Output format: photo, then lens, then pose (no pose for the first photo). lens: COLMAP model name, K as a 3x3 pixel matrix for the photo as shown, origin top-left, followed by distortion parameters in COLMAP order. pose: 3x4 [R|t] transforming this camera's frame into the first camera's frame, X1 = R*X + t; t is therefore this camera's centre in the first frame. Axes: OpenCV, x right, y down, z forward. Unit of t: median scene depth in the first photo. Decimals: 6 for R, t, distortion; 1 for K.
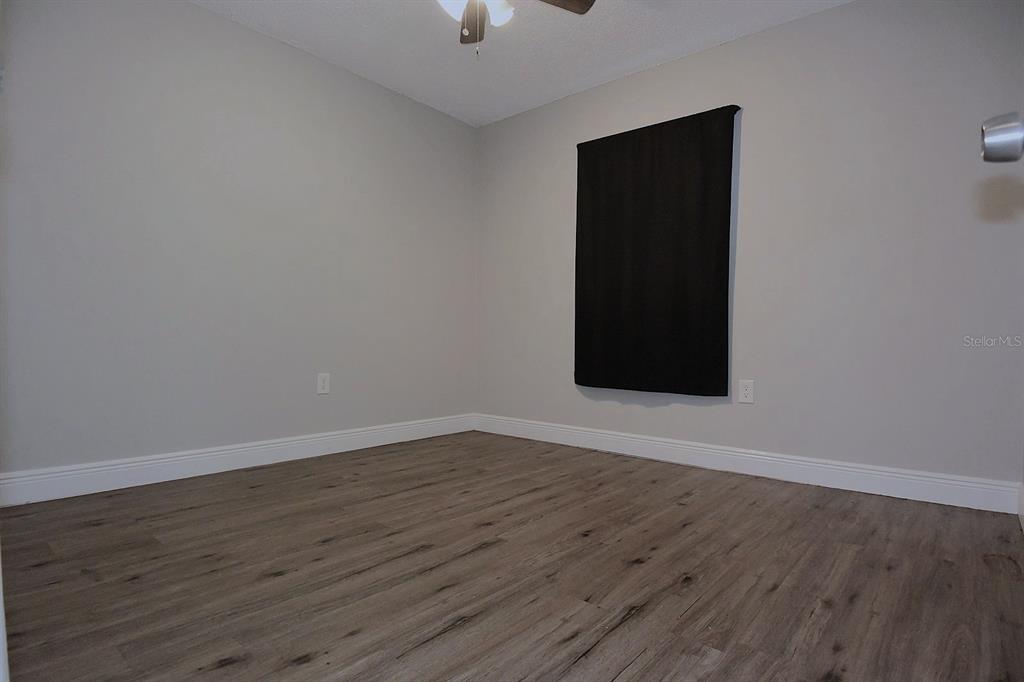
lens RADIAL K [[536.8, 0, 513.4], [0, 536.8, 344.2], [0, 0, 1]] dist [-0.000909, -0.025133]
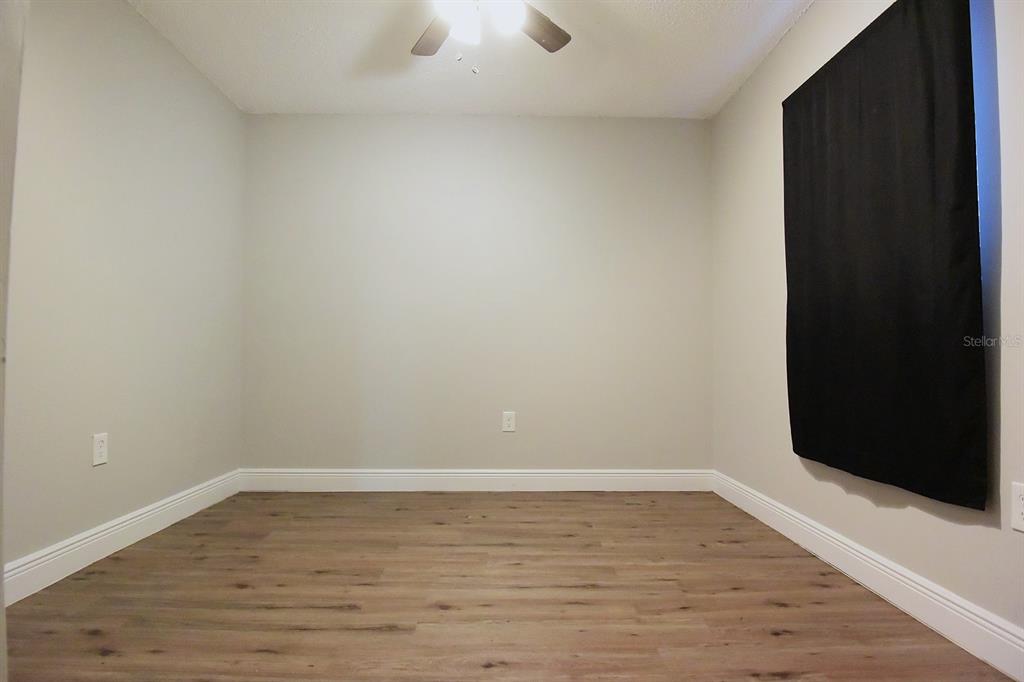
lens RADIAL K [[536.8, 0, 513.4], [0, 536.8, 344.2], [0, 0, 1]] dist [-0.000909, -0.025133]
pose [[0.660444, -0.030155, -0.750269, 0.583799], [0.000486, 0.999210, -0.039734, -0.046751], [0.750875, 0.025878, 0.659937, 0.424920]]
